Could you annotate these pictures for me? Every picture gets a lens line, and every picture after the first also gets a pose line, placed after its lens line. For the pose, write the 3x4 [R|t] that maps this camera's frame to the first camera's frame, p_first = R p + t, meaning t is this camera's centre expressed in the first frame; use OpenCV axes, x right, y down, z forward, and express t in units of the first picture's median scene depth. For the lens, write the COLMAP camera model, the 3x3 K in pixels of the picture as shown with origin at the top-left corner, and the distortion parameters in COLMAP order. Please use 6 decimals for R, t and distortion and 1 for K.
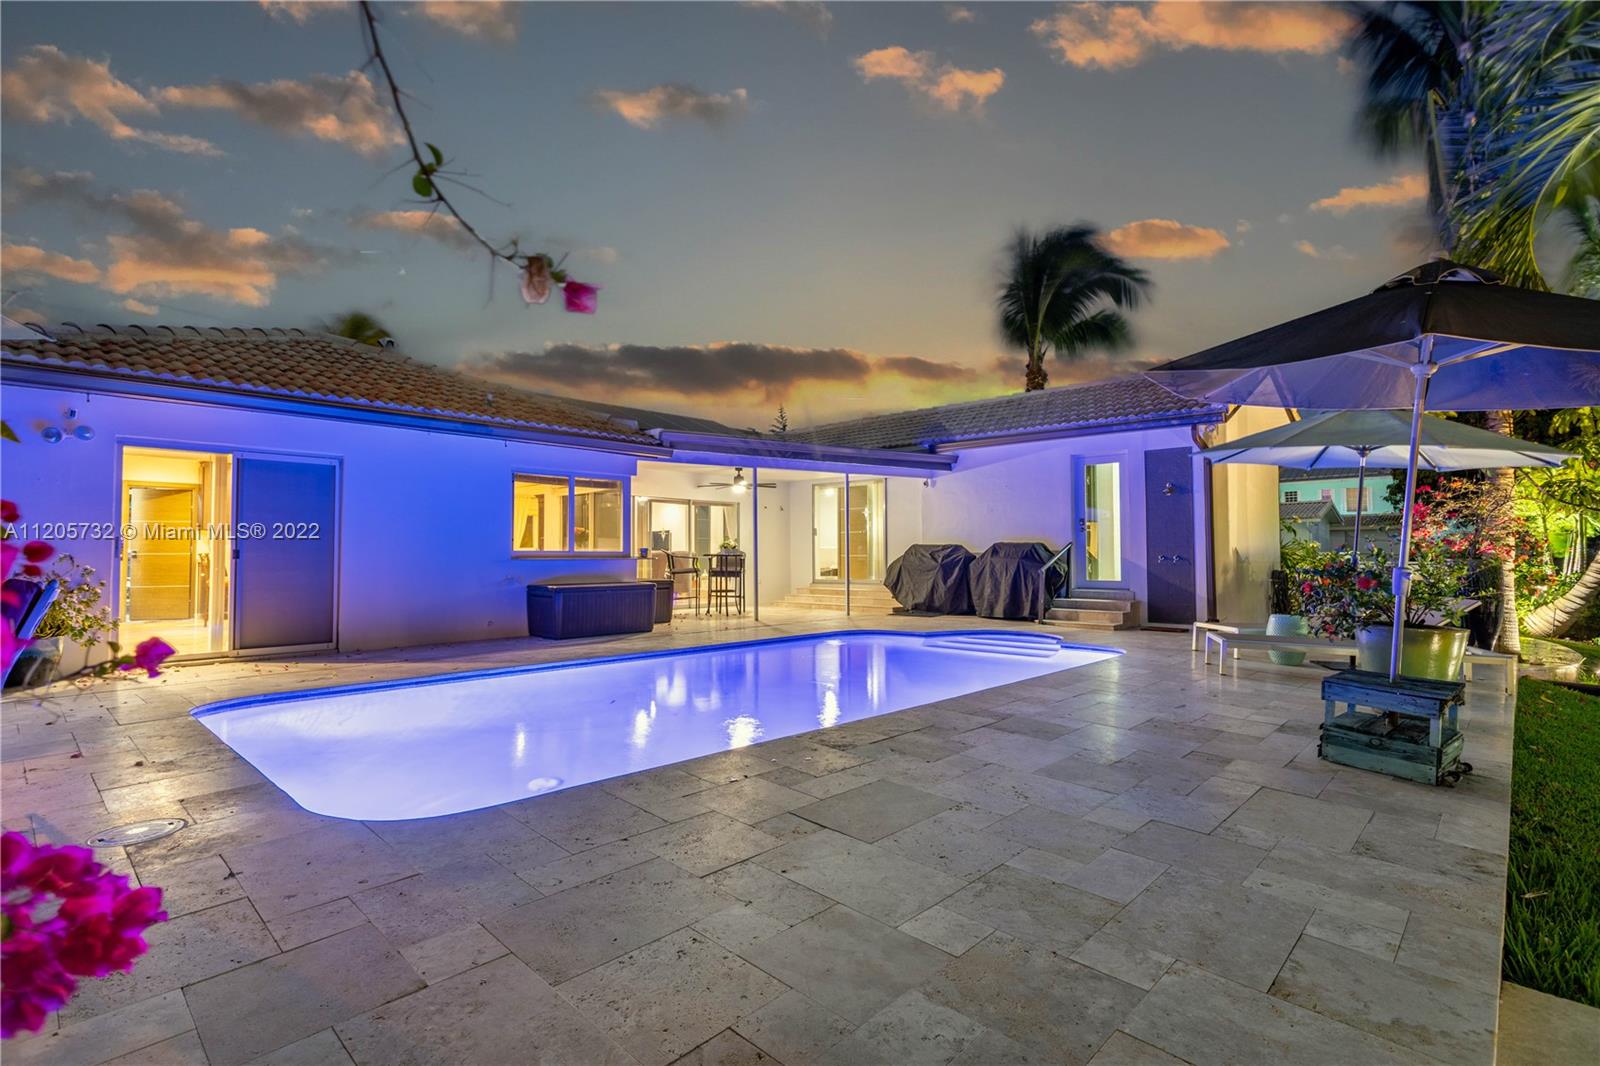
lens RADIAL K [[760.5, 0, 795.3], [0, 760.5, 525.0], [0, 0, 1]] dist [0.003870, 0.001428]
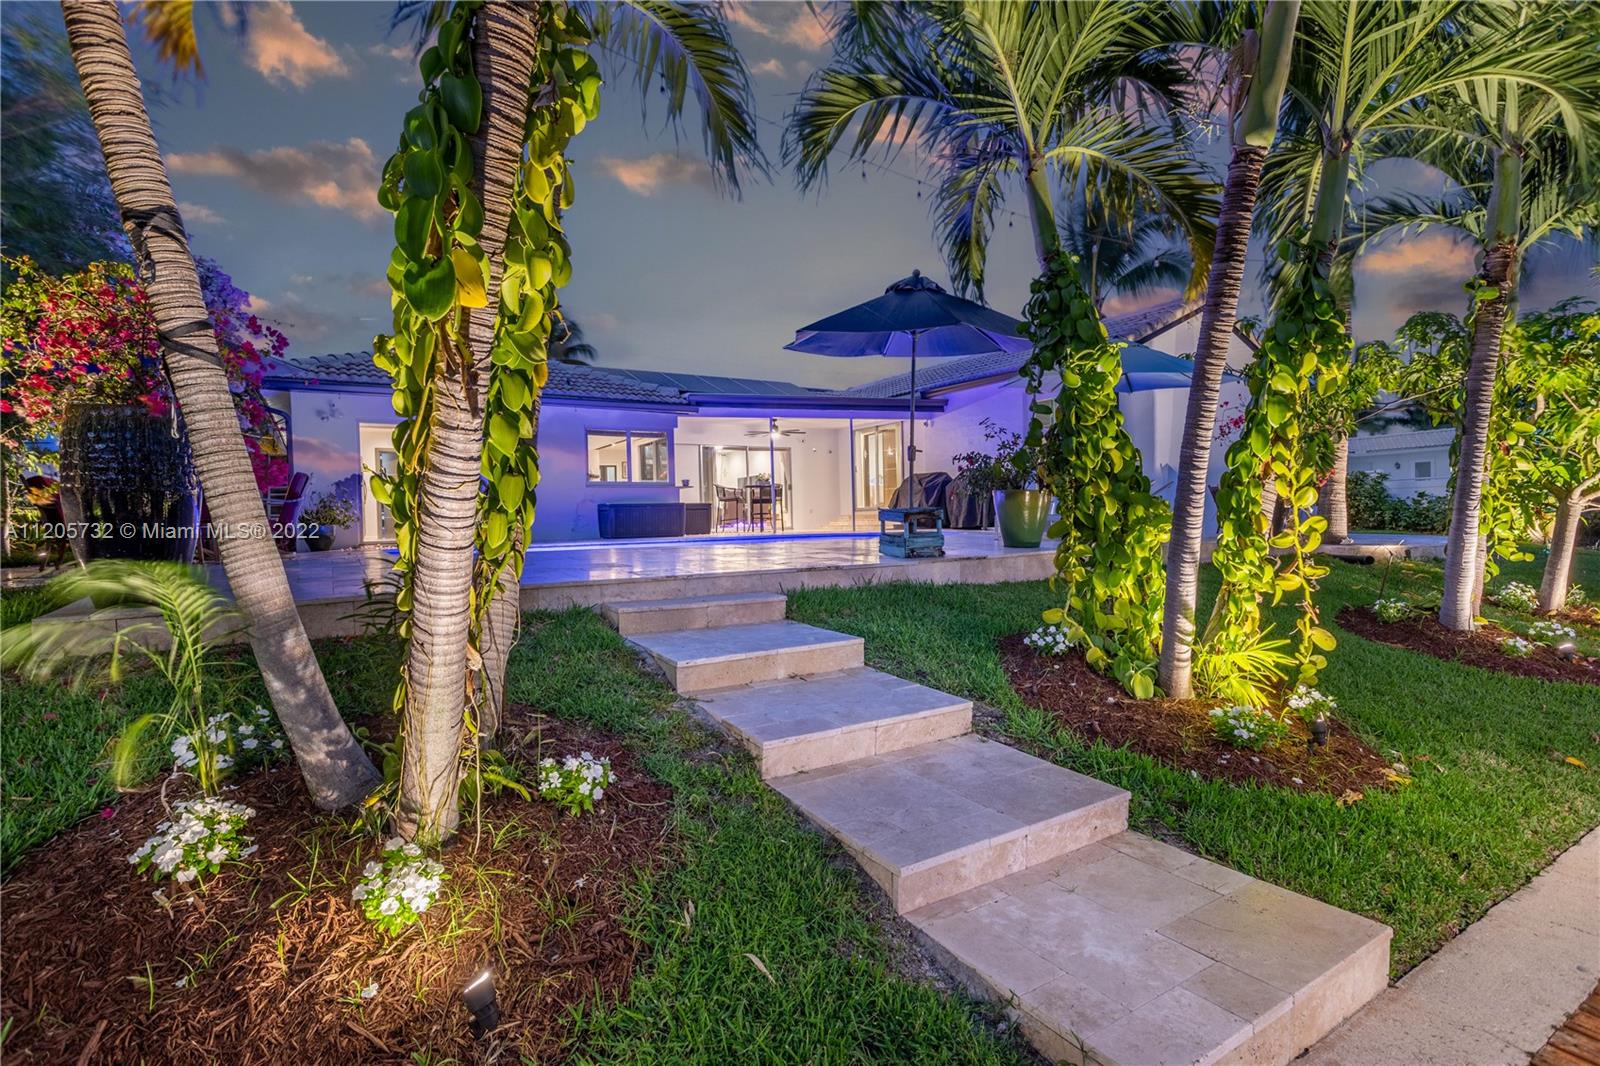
lens RADIAL K [[760.5, 0, 794.6], [0, 760.5, 532.8], [0, 0, 1]] dist [0.003870, 0.001428]
pose [[0.967925, -0.017517, -0.250627, 0.295293], [0.032880, 0.997819, 0.057243, 0.046700], [0.249078, -0.063647, 0.966390, -0.259168]]
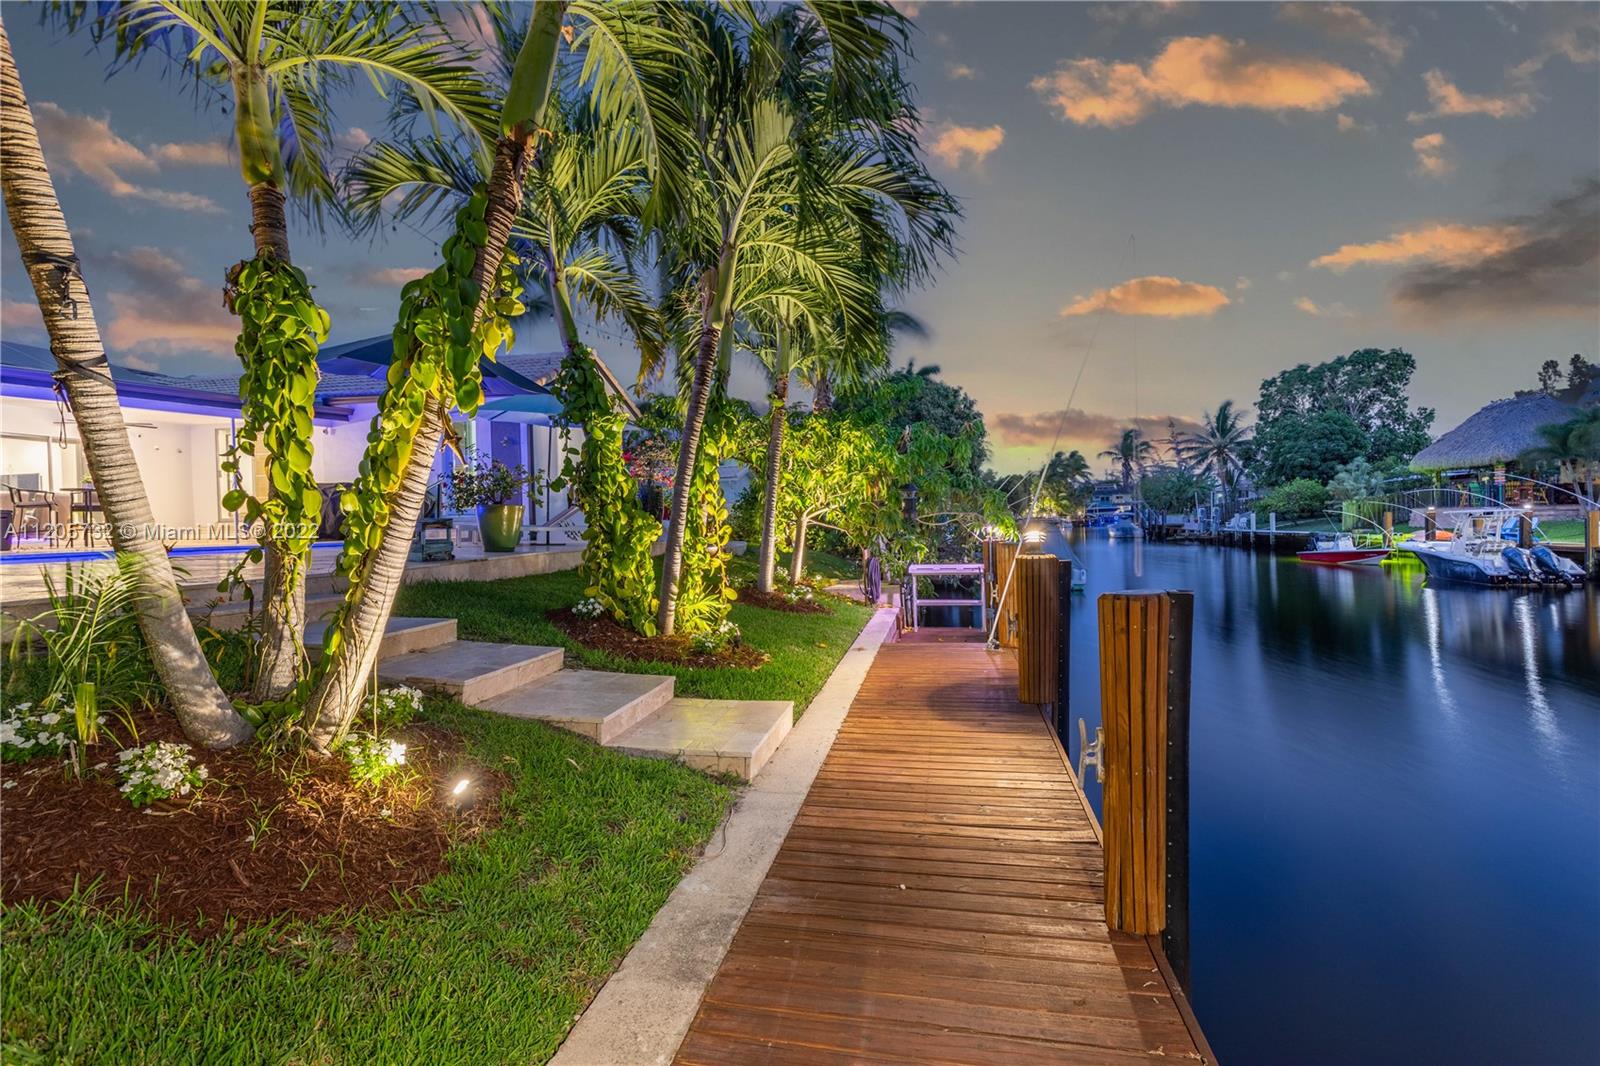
lens RADIAL K [[760.5, 0, 794.6], [0, 760.5, 525.6], [0, 0, 1]] dist [0.003870, 0.001428]
pose [[0.843091, -0.019985, 0.537399, 0.161032], [-0.003469, 0.999086, 0.042597, 0.040942], [-0.537760, -0.037777, 0.842251, -0.405651]]
